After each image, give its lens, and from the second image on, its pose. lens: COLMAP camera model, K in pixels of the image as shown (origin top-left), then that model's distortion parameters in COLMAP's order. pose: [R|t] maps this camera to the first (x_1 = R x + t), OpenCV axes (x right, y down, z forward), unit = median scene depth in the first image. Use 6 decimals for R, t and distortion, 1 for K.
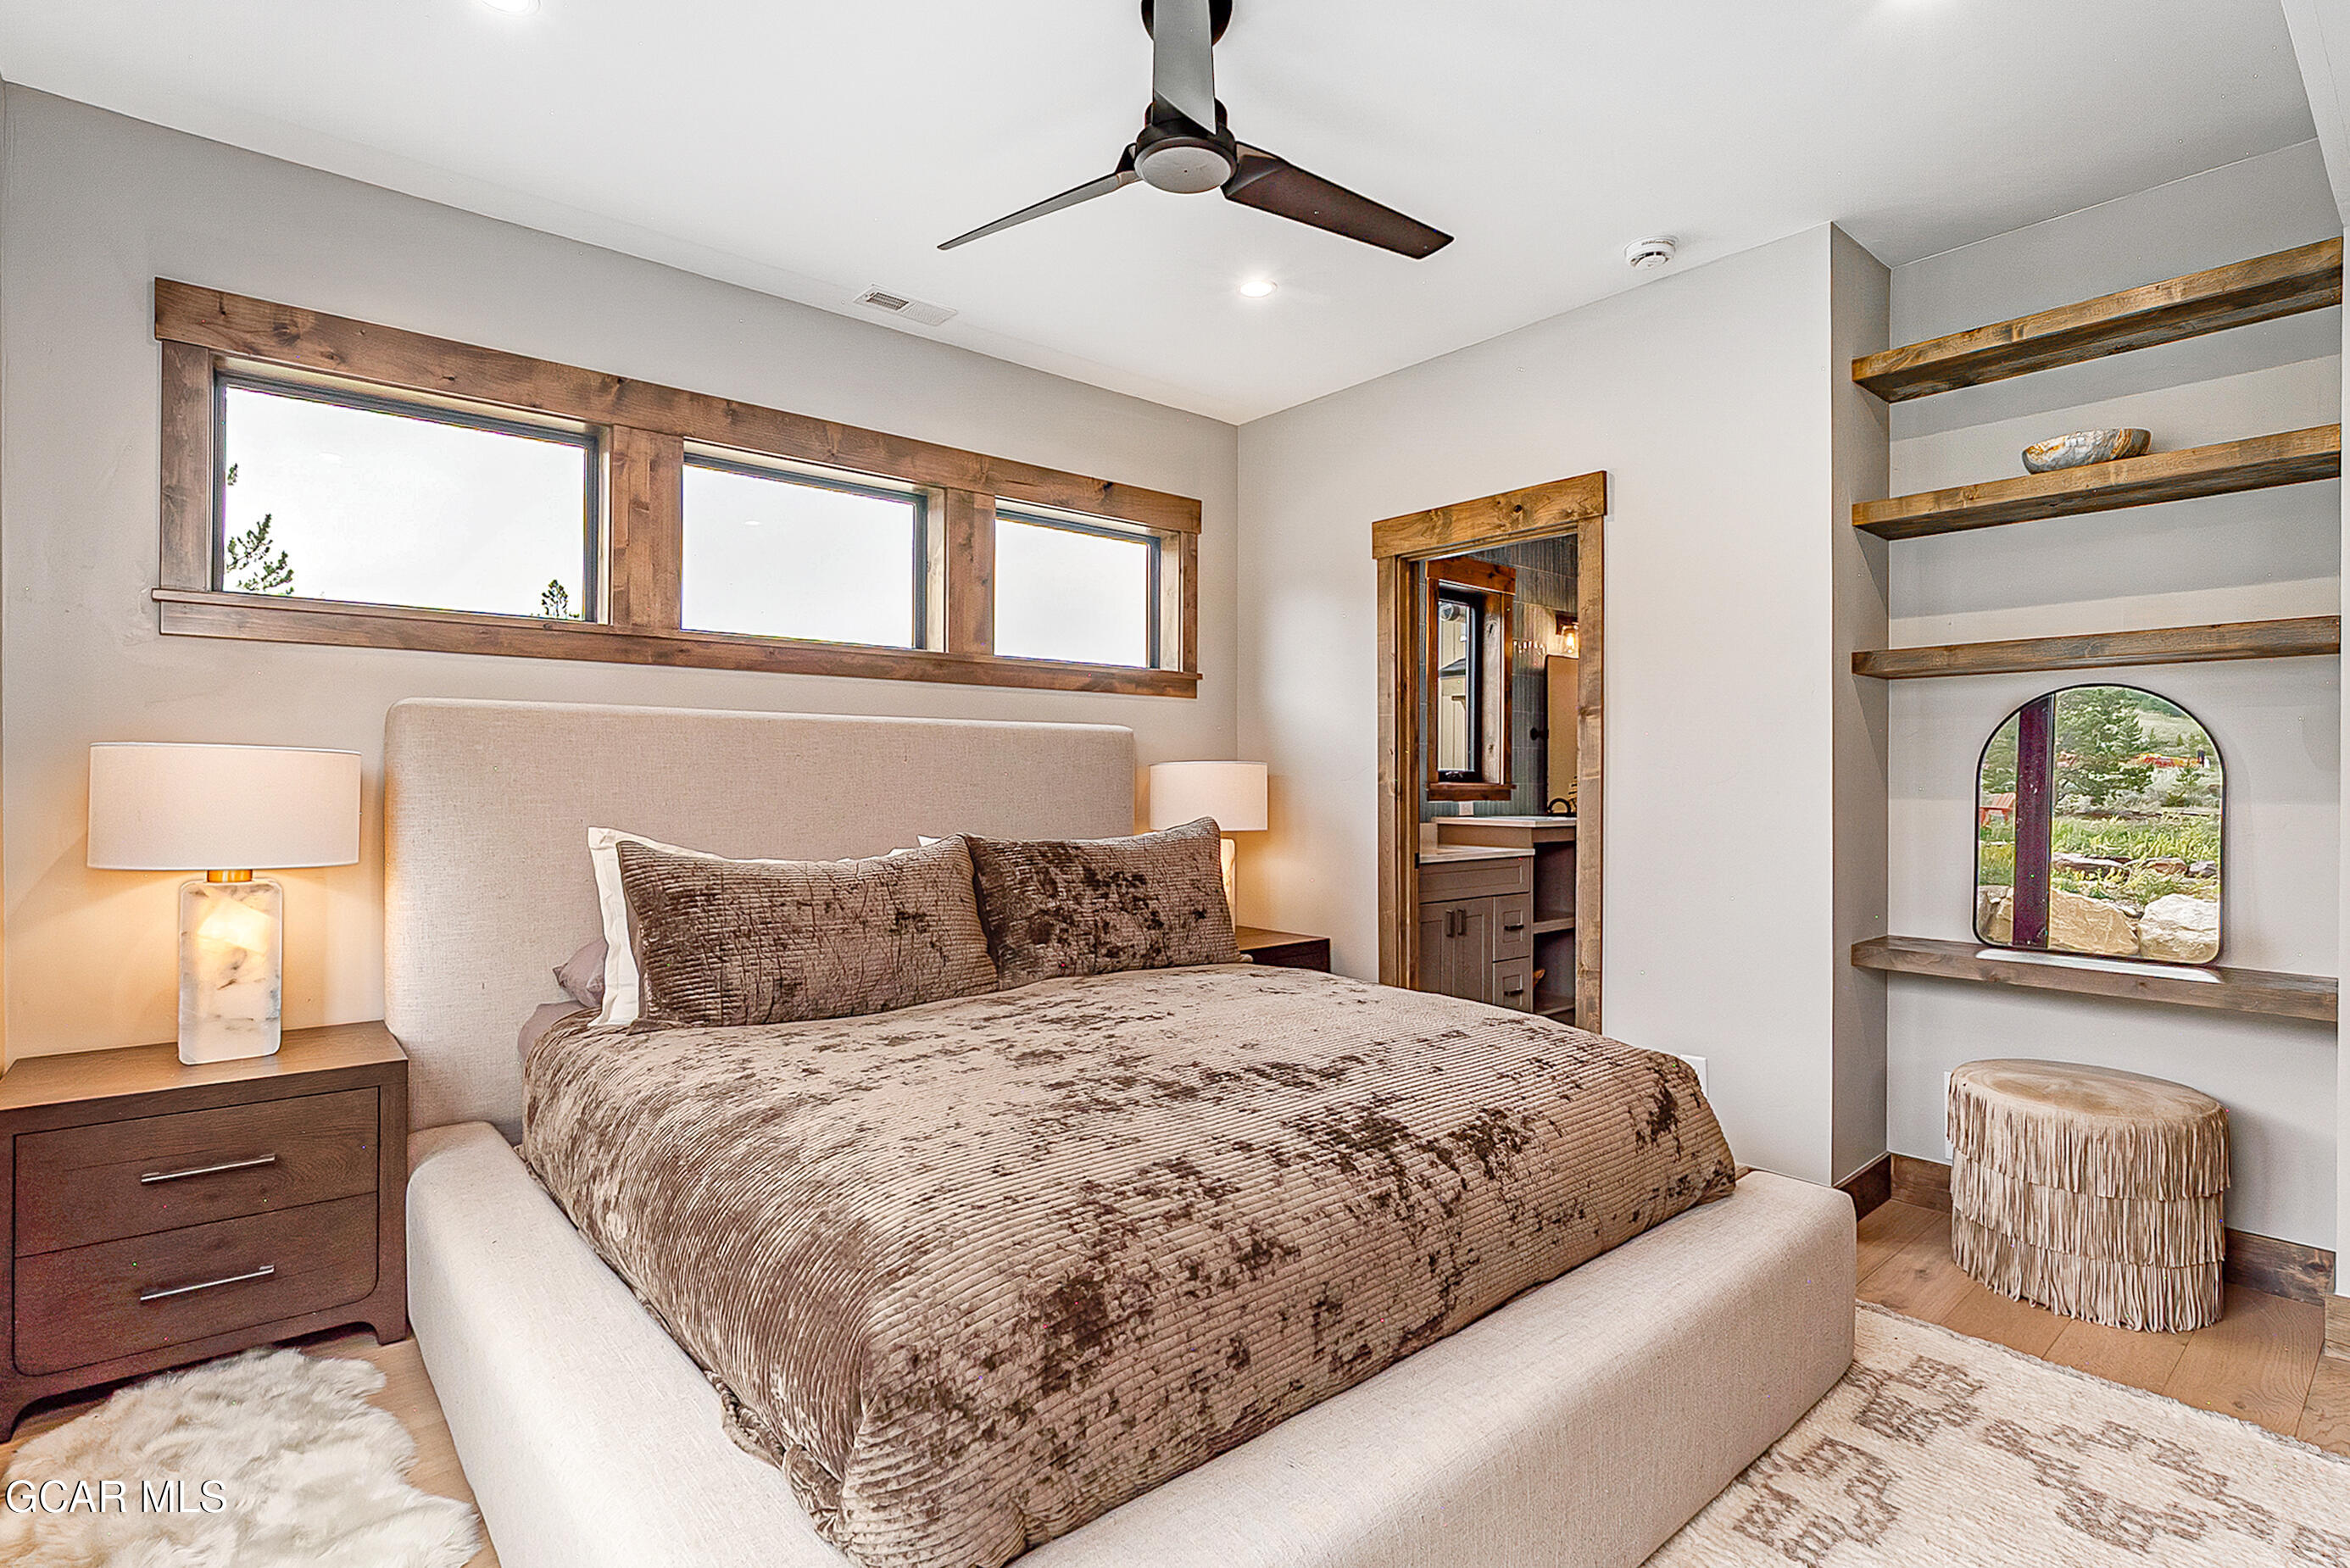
lens RADIAL K [[1099.3, 0, 1165.7], [0, 1099.3, 786.3], [0, 0, 1]] dist [0.015171, 0.000315]
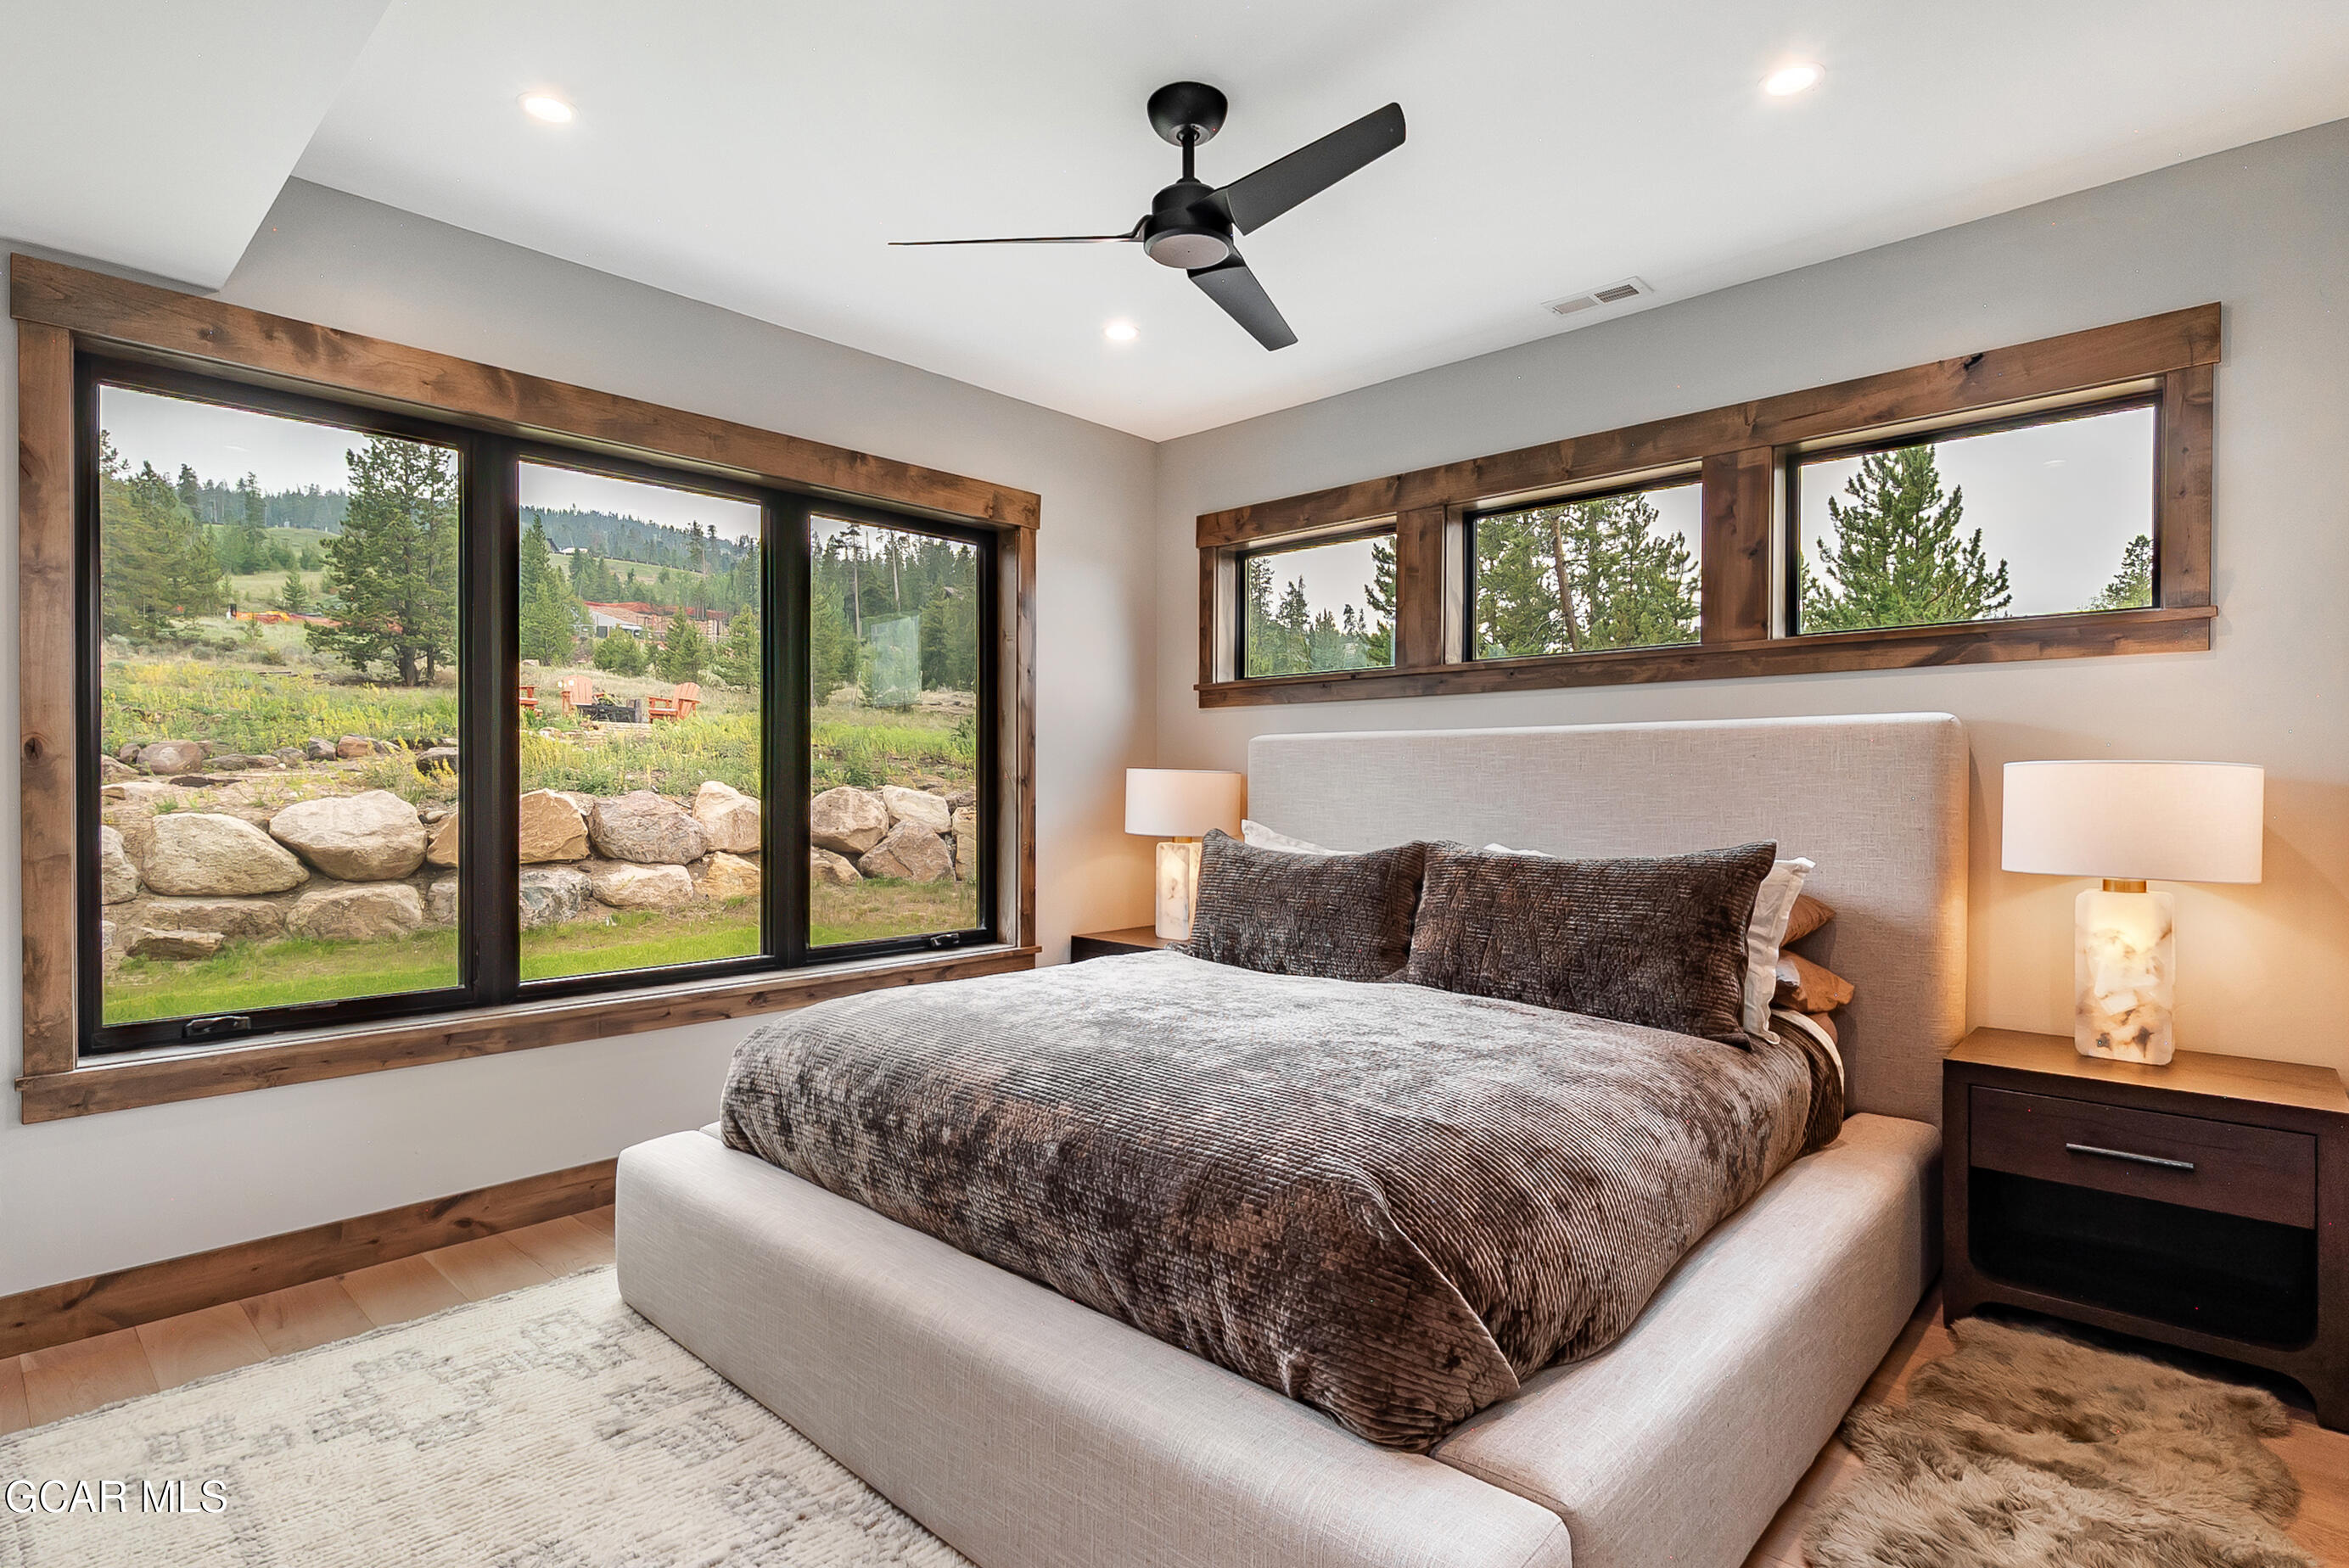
lens RADIAL K [[1098.8, 0, 1165.2], [0, 1098.8, 786.3], [0, 0, 1]] dist [0.015171, 0.000315]
pose [[0.154547, 0.009260, -0.987942, 0.644980], [-0.010221, 0.999918, 0.007773, -0.009682], [0.987933, 0.008896, 0.154629, 0.457676]]
